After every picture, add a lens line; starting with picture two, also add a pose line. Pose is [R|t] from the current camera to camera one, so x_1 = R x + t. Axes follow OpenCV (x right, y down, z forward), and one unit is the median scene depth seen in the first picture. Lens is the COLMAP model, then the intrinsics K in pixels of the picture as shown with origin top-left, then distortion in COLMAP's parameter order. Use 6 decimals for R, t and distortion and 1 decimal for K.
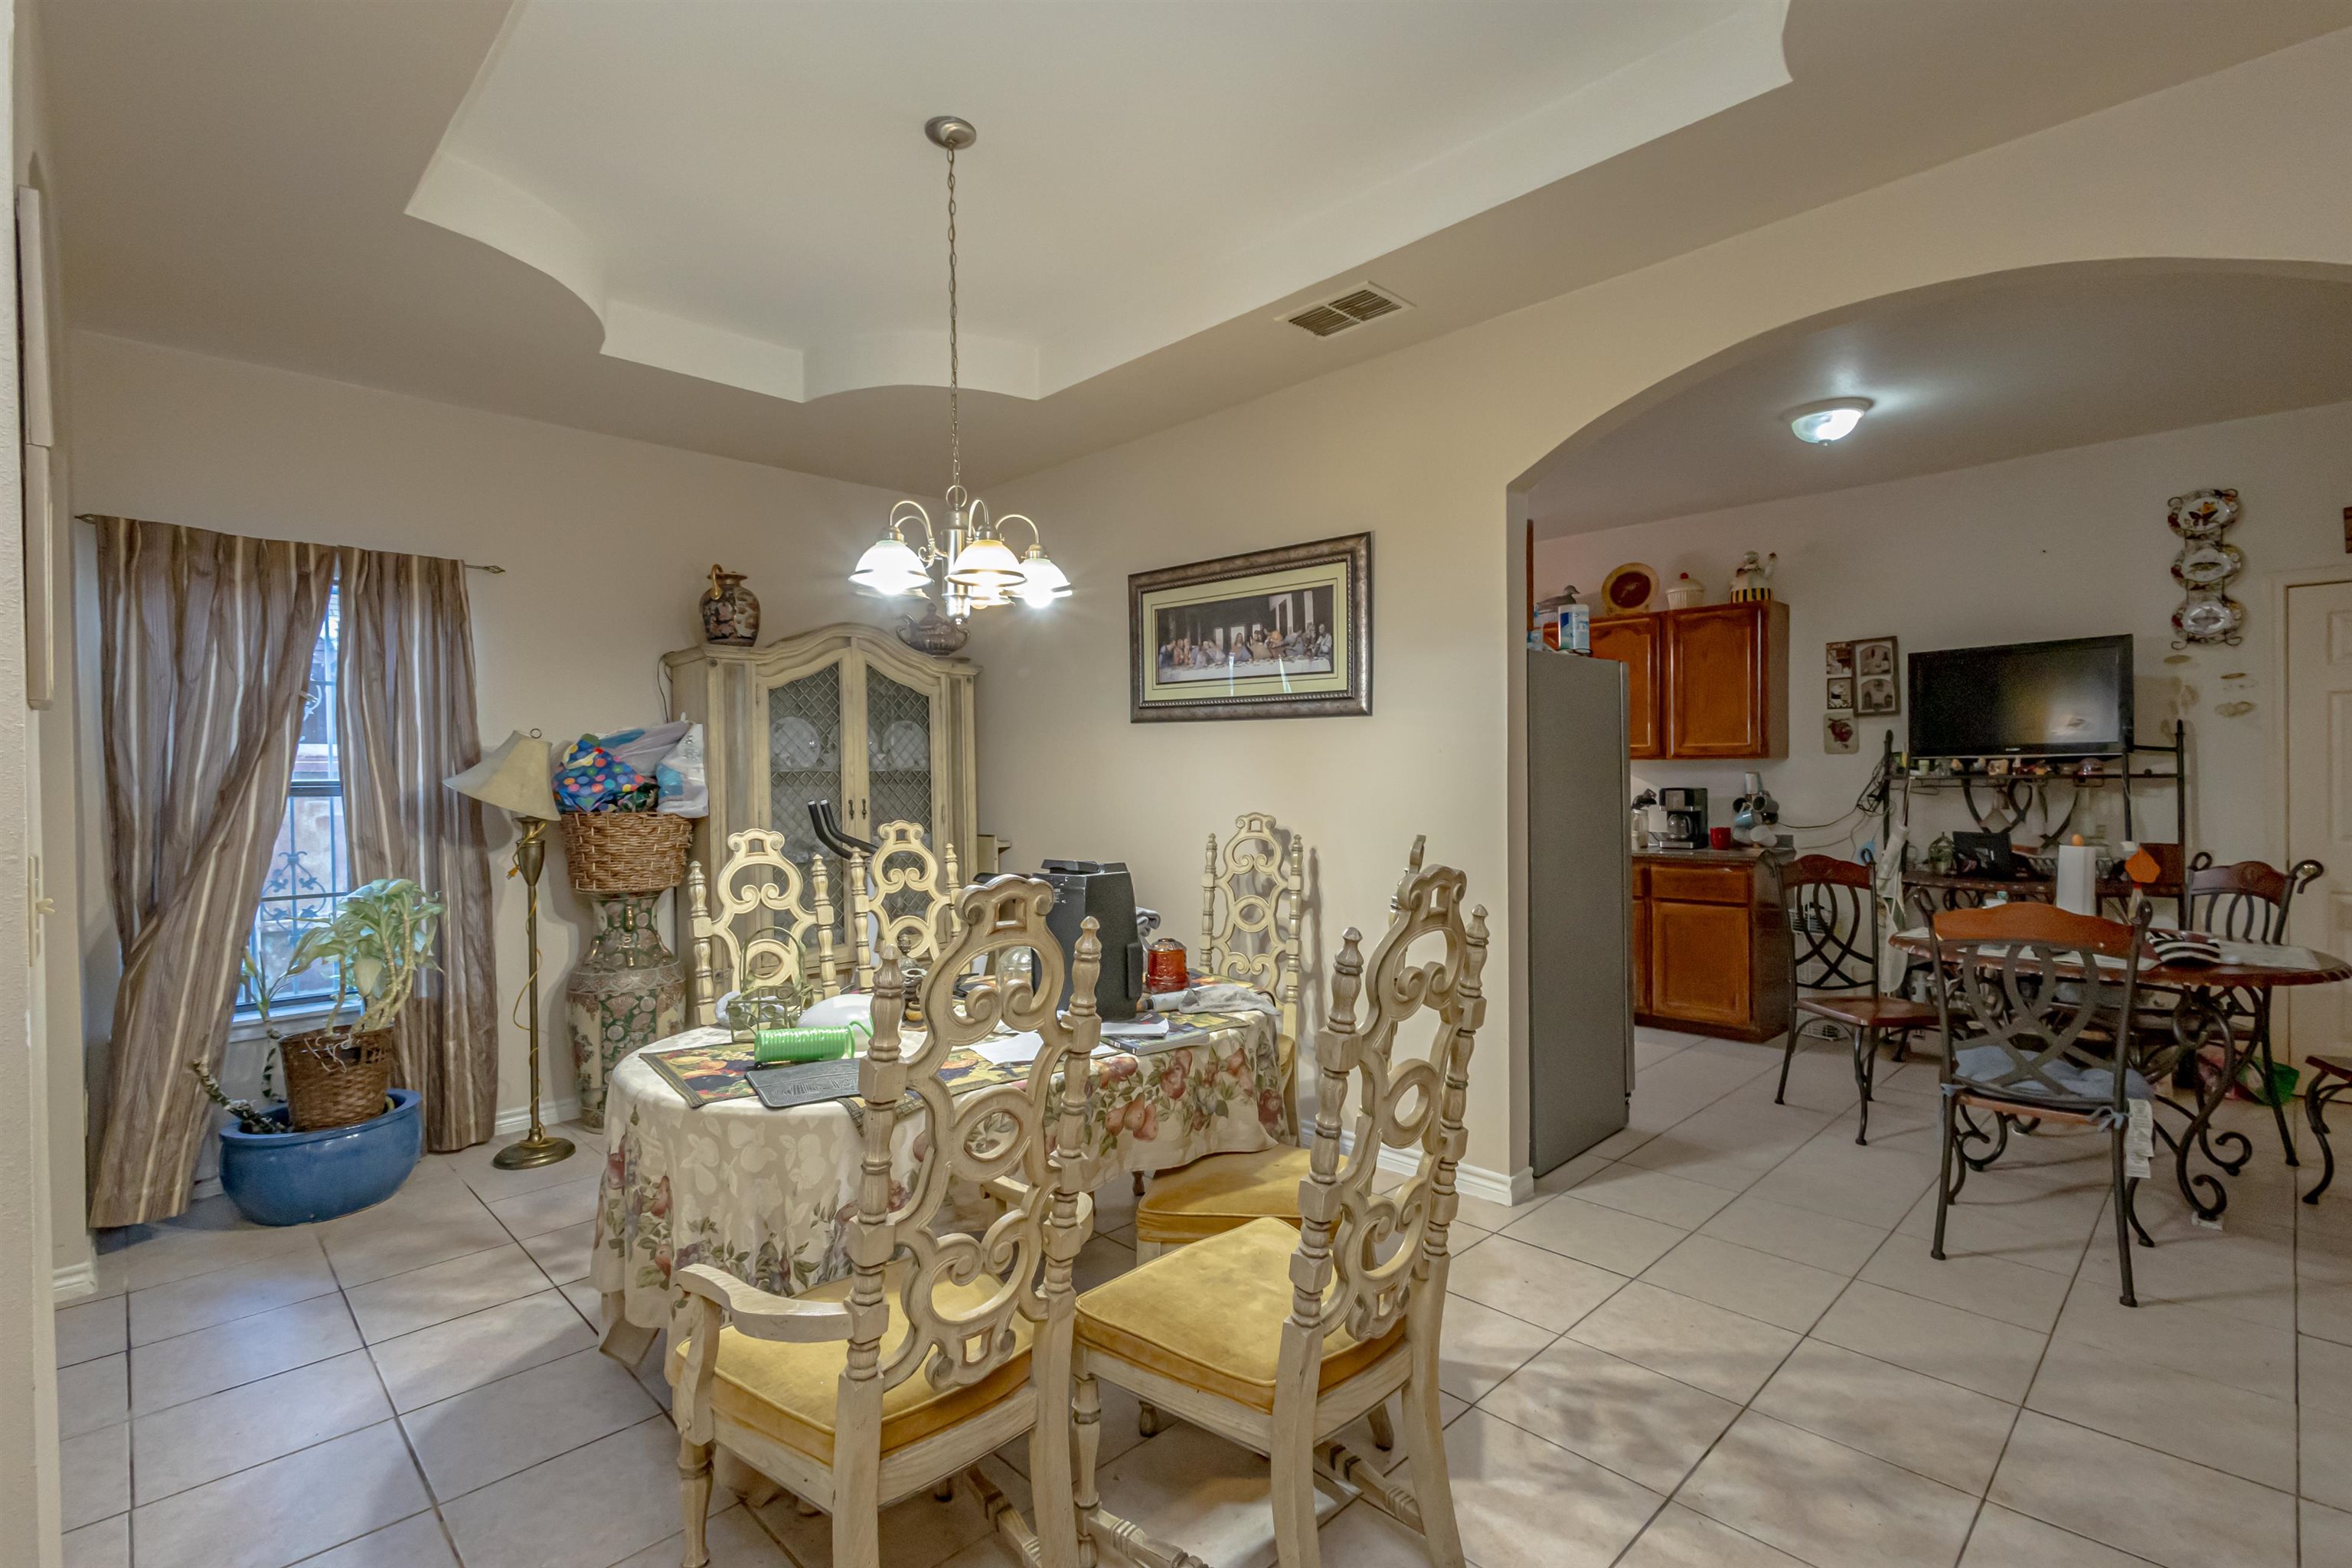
lens RADIAL K [[1083.2, 0, 1179.6], [0, 1083.2, 782.6], [0, 0, 1]] dist [0.009008, 0.000397]
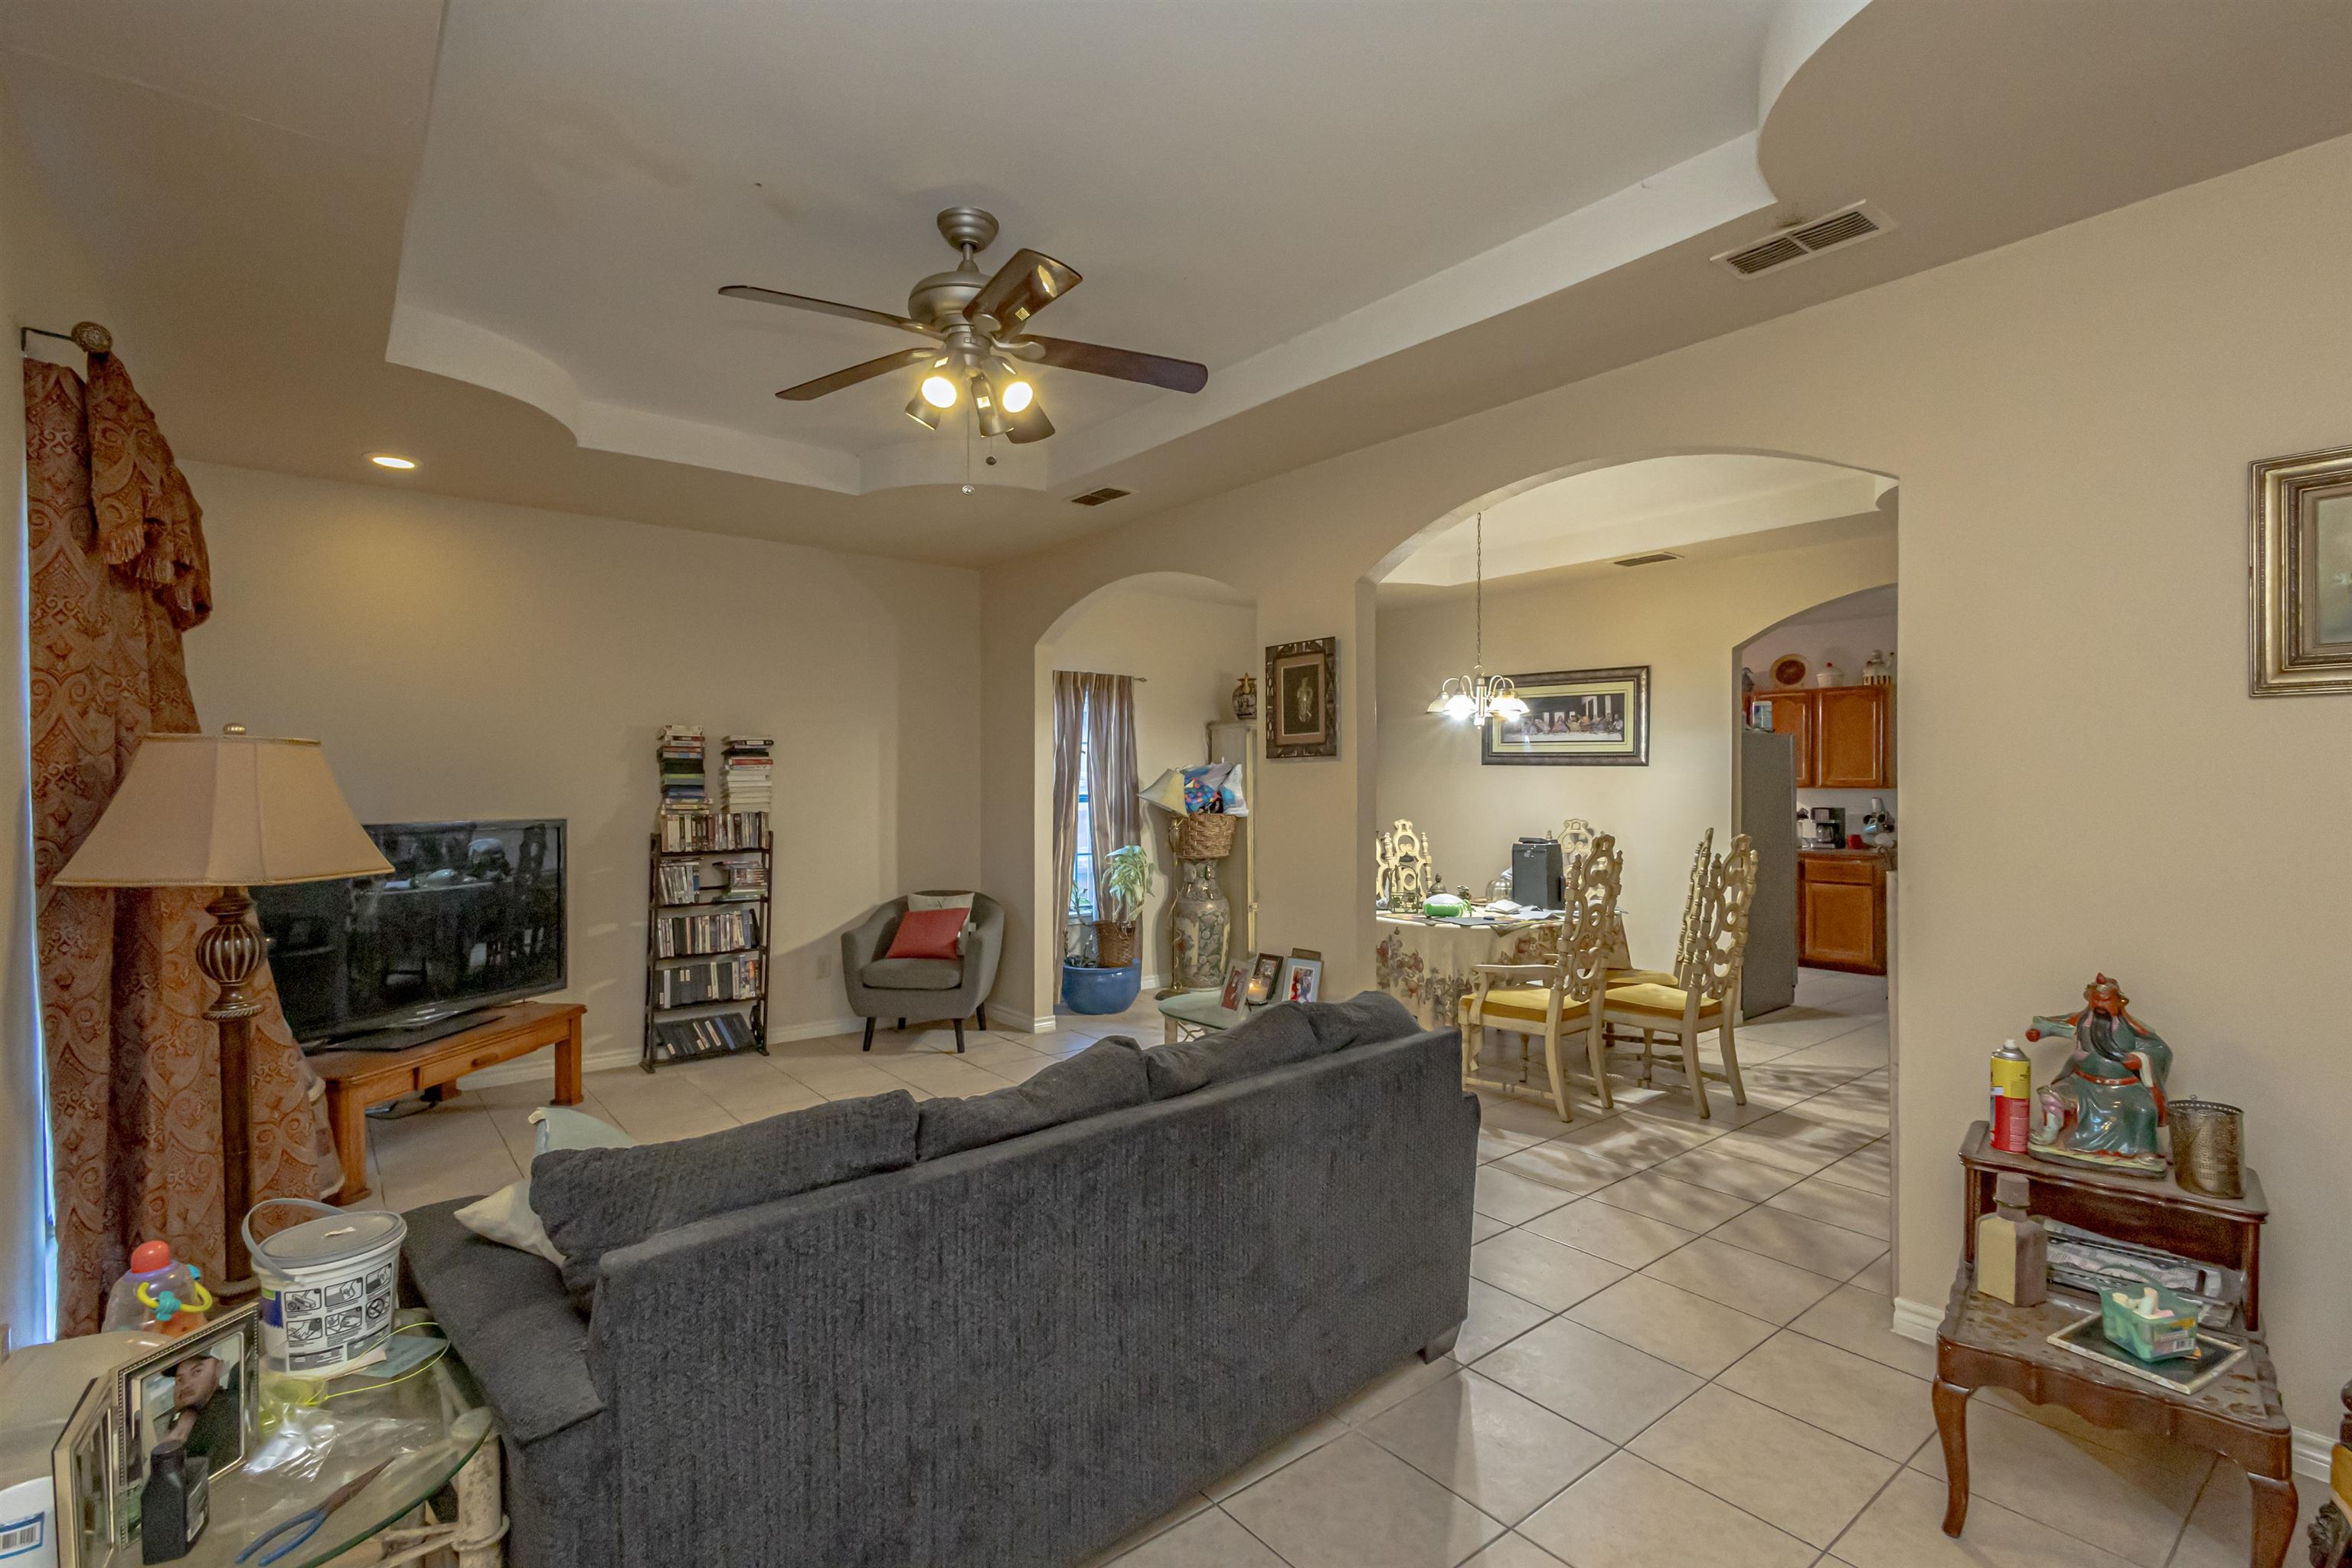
lens RADIAL K [[1083.2, 0, 1179.6], [0, 1083.2, 782.6], [0, 0, 1]] dist [0.009008, 0.000397]
pose [[0.994797, 0.010833, -0.101296, -0.400658], [-0.011889, 0.999881, -0.009828, -0.006298], [0.101177, 0.010981, 0.994808, -0.850376]]
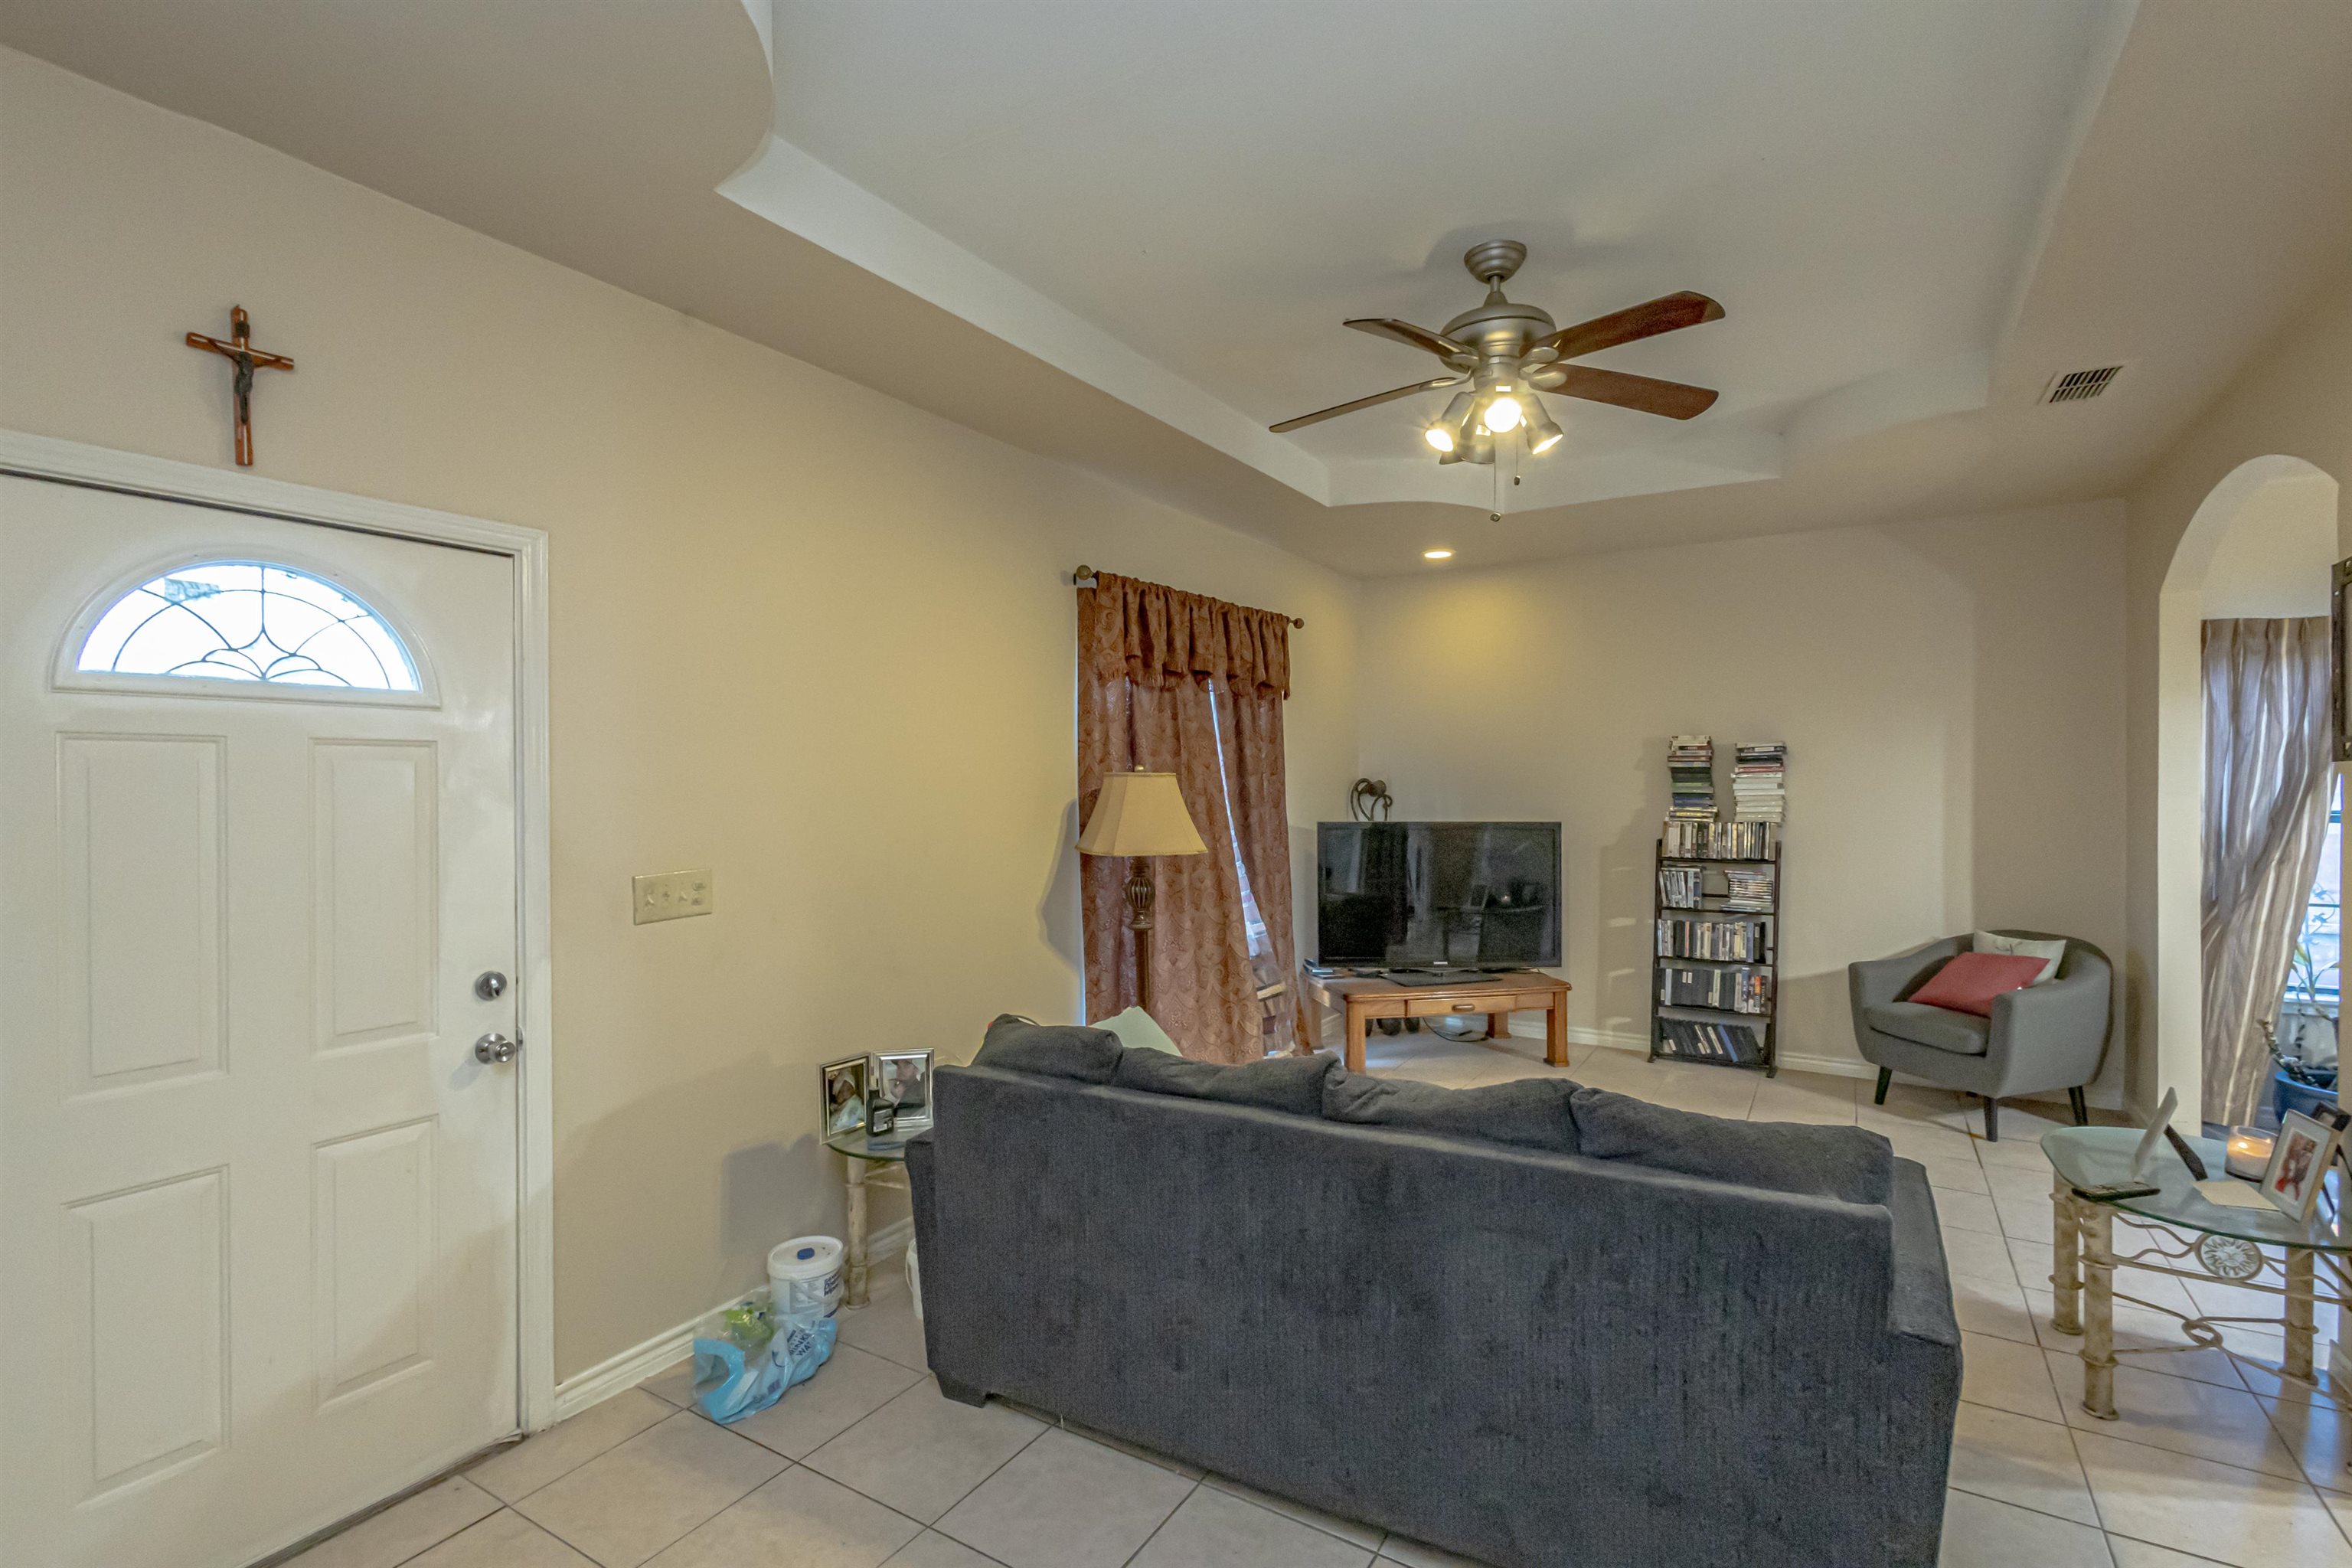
lens RADIAL K [[1083.2, 0, 1179.6], [0, 1083.2, 782.6], [0, 0, 1]] dist [0.009008, 0.000397]
pose [[0.231321, 0.012726, -0.972794, 0.080116], [-0.006692, 0.999912, 0.011489, -0.036098], [0.972854, 0.003852, 0.231386, -0.506829]]
